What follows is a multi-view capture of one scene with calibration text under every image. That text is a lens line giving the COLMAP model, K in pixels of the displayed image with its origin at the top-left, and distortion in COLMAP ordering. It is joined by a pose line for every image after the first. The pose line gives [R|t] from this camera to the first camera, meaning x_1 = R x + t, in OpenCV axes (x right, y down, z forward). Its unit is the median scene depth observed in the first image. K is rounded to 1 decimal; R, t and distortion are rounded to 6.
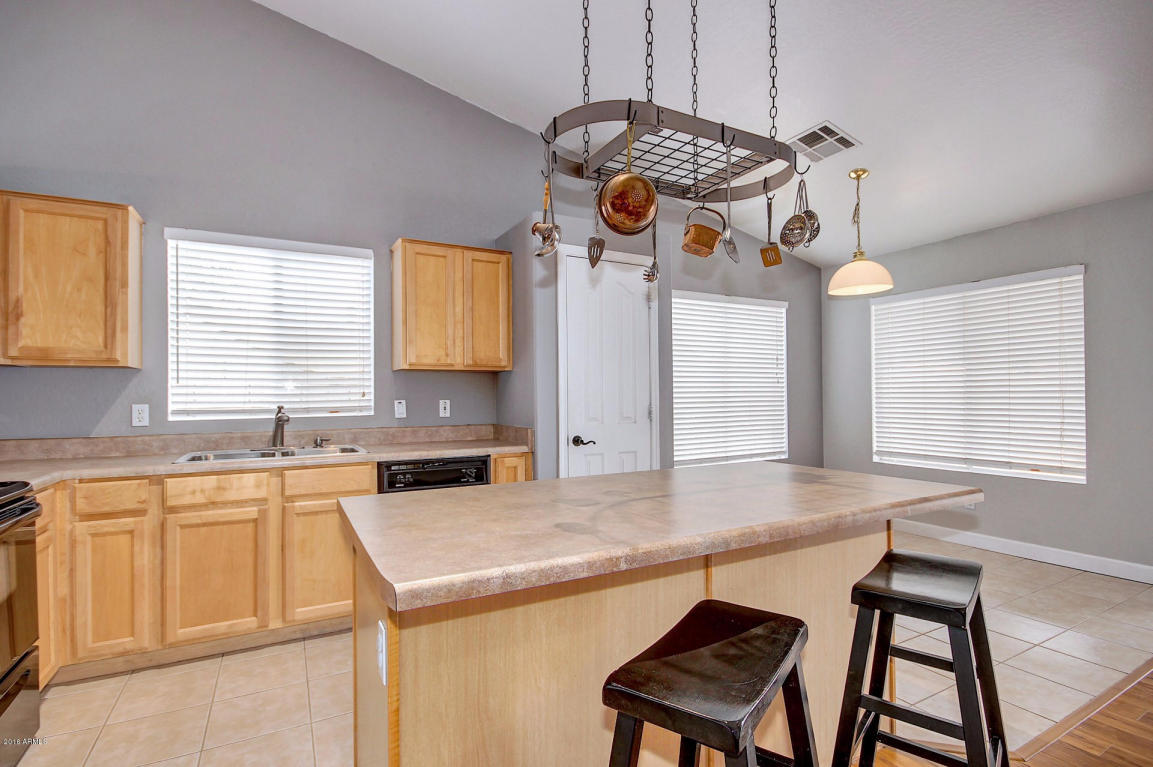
lens RADIAL K [[549.5, 0, 579.0], [0, 549.5, 394.3], [0, 0, 1]] dist [0.000296, 0.000525]
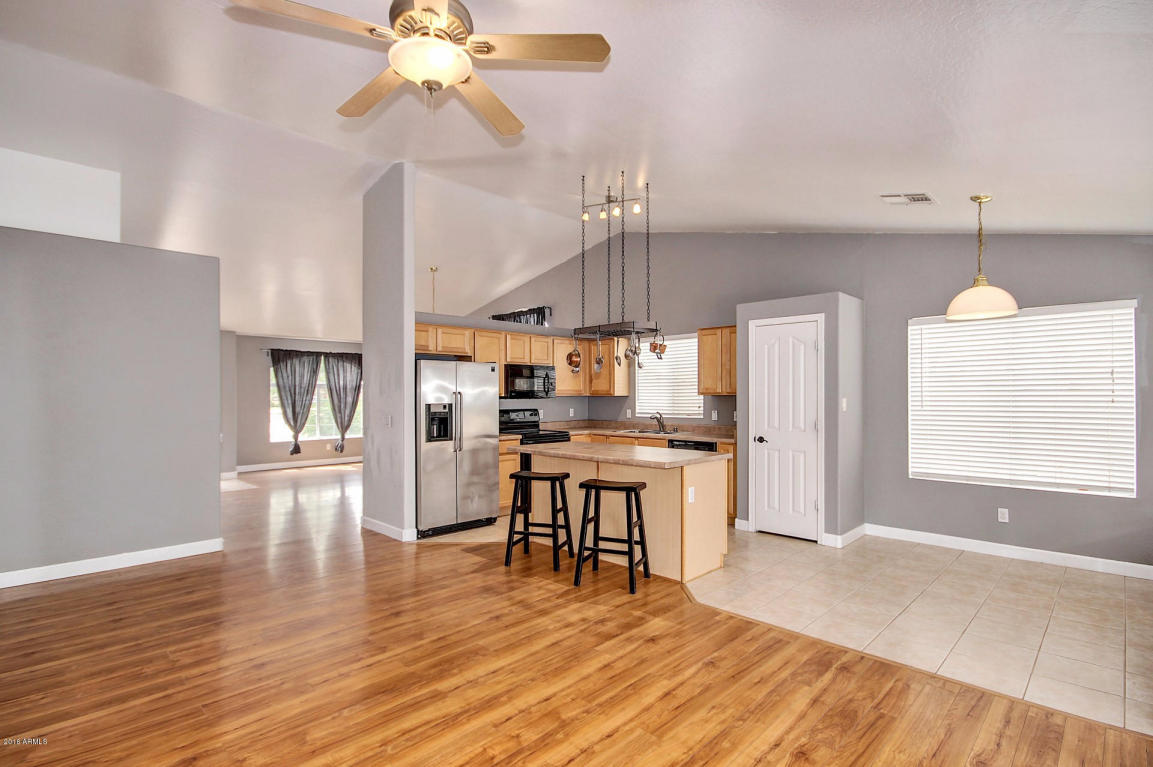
lens RADIAL K [[555.5, 0, 577.3], [0, 555.5, 395.0], [0, 0, 1]] dist [-0.002939, -0.001255]
pose [[0.289161, 0.006936, -0.957255, 1.520987], [0.001111, 0.999971, 0.007581, -0.065077], [0.957280, -0.003255, 0.289145, 0.008423]]
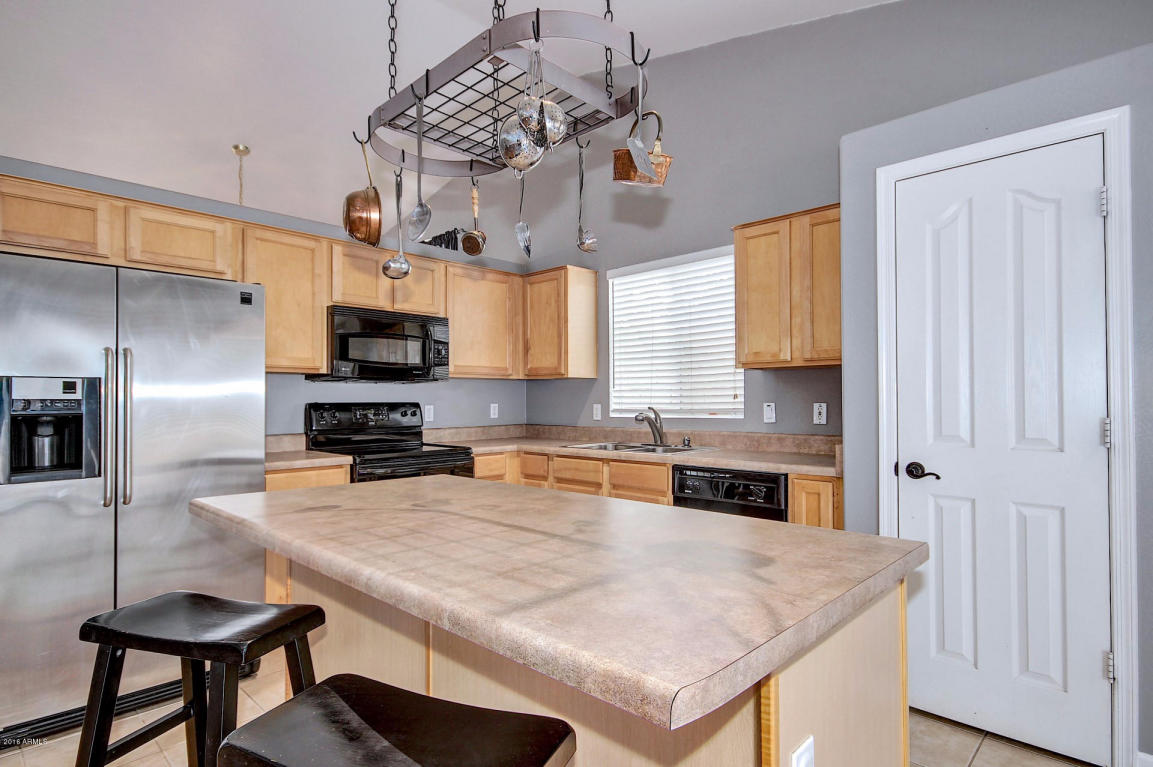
lens RADIAL K [[598.9, 0, 576.7], [0, 598.9, 393.8], [0, 0, 1]] dist [0.006889, 0.000623]
pose [[0.300506, -0.005667, -0.953763, 0.574221], [0.004111, 0.999981, -0.004646, -0.000879], [0.953771, -0.002525, 0.300524, 0.463316]]
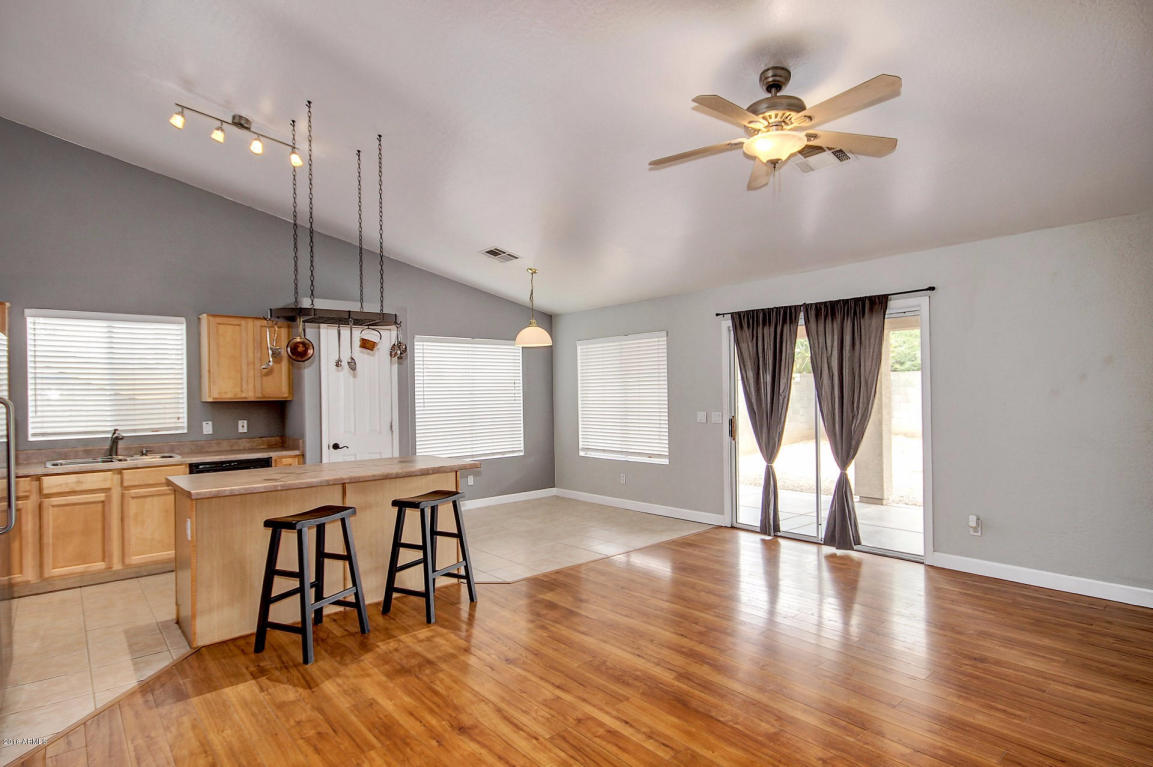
lens RADIAL K [[598.9, 0, 576.7], [0, 598.9, 393.8], [0, 0, 1]] dist [0.006889, 0.000623]
pose [[0.977313, -0.008745, 0.211619, 0.323958], [0.009042, 0.999959, -0.000433, -0.059317], [-0.211607, 0.002336, 0.977352, -0.834427]]
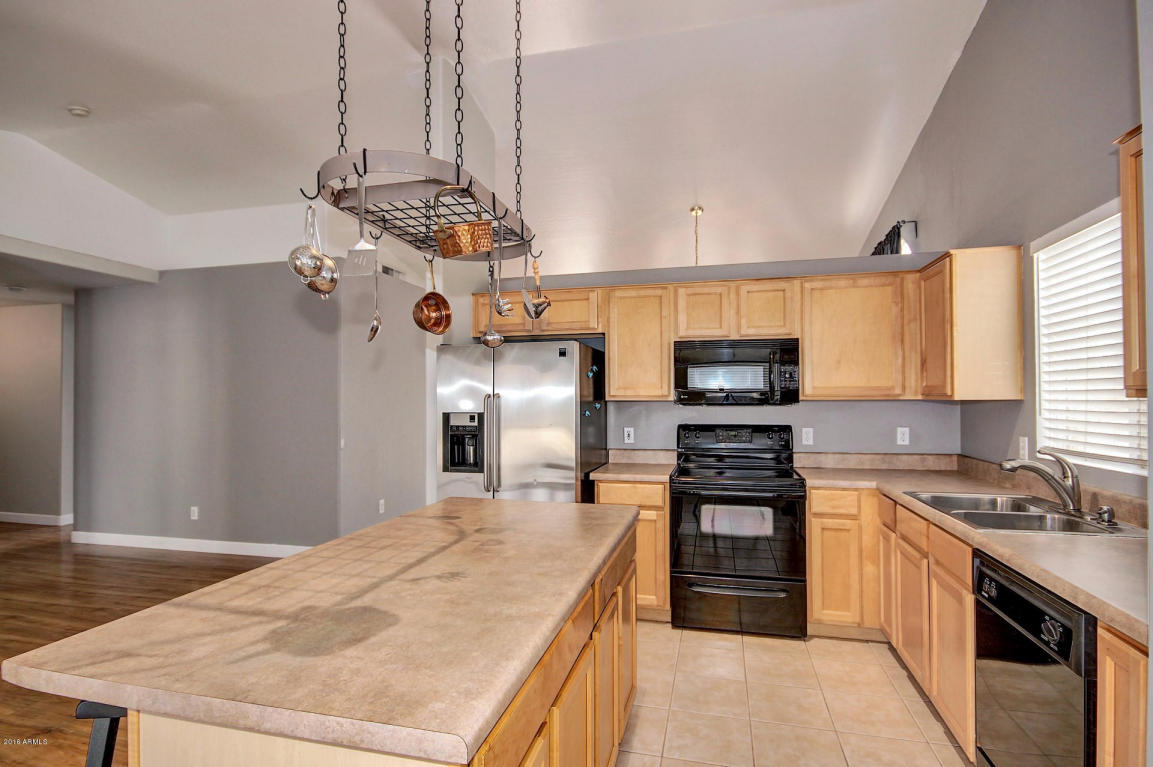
lens RADIAL K [[566.9, 0, 577.9], [0, 566.9, 393.9], [0, 0, 1]] dist [-0.000596, -0.000953]
pose [[-0.676795, 0.002375, -0.736167, 0.413087], [0.009209, 0.999944, -0.005240, -0.054381], [0.736114, -0.010326, -0.676779, 1.018222]]
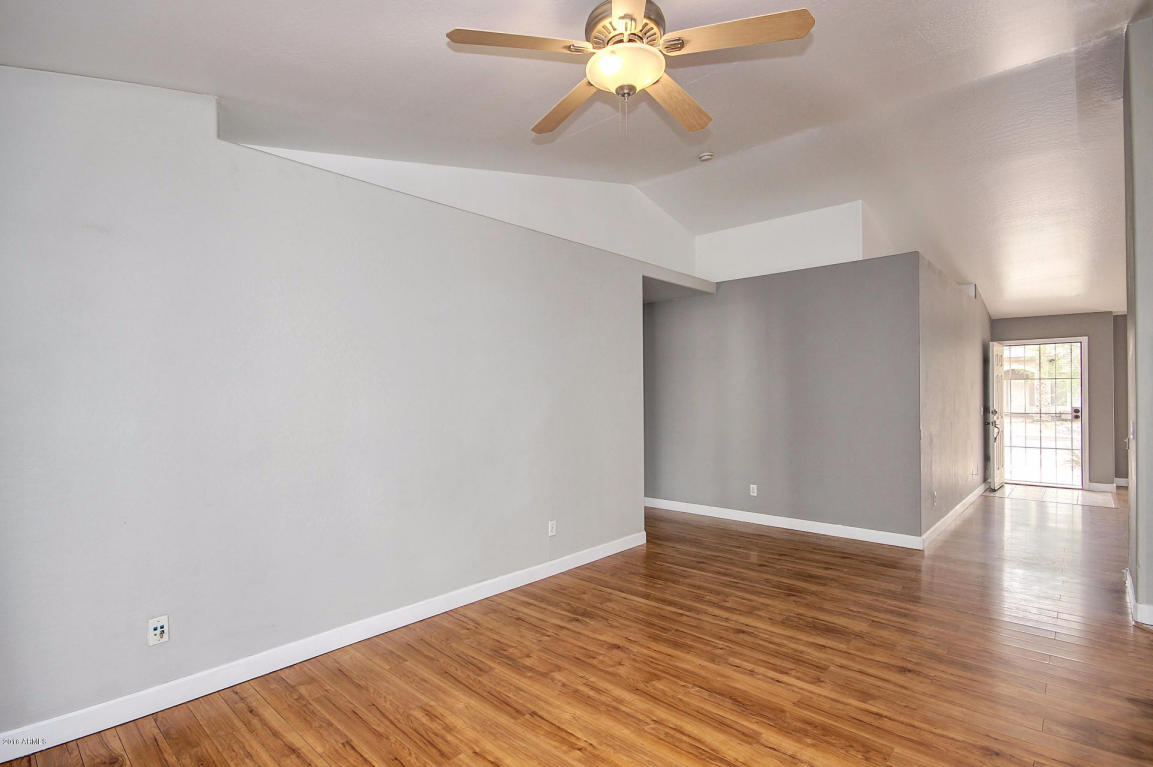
lens RADIAL K [[555.5, 0, 577.3], [0, 555.5, 395.0], [0, 0, 1]] dist [-0.002939, -0.001255]
pose [[-0.947141, 0.014519, -0.320489, 1.114550], [0.013826, 0.999895, 0.004439, -0.062555], [0.320519, -0.000227, -0.947242, 0.649859]]
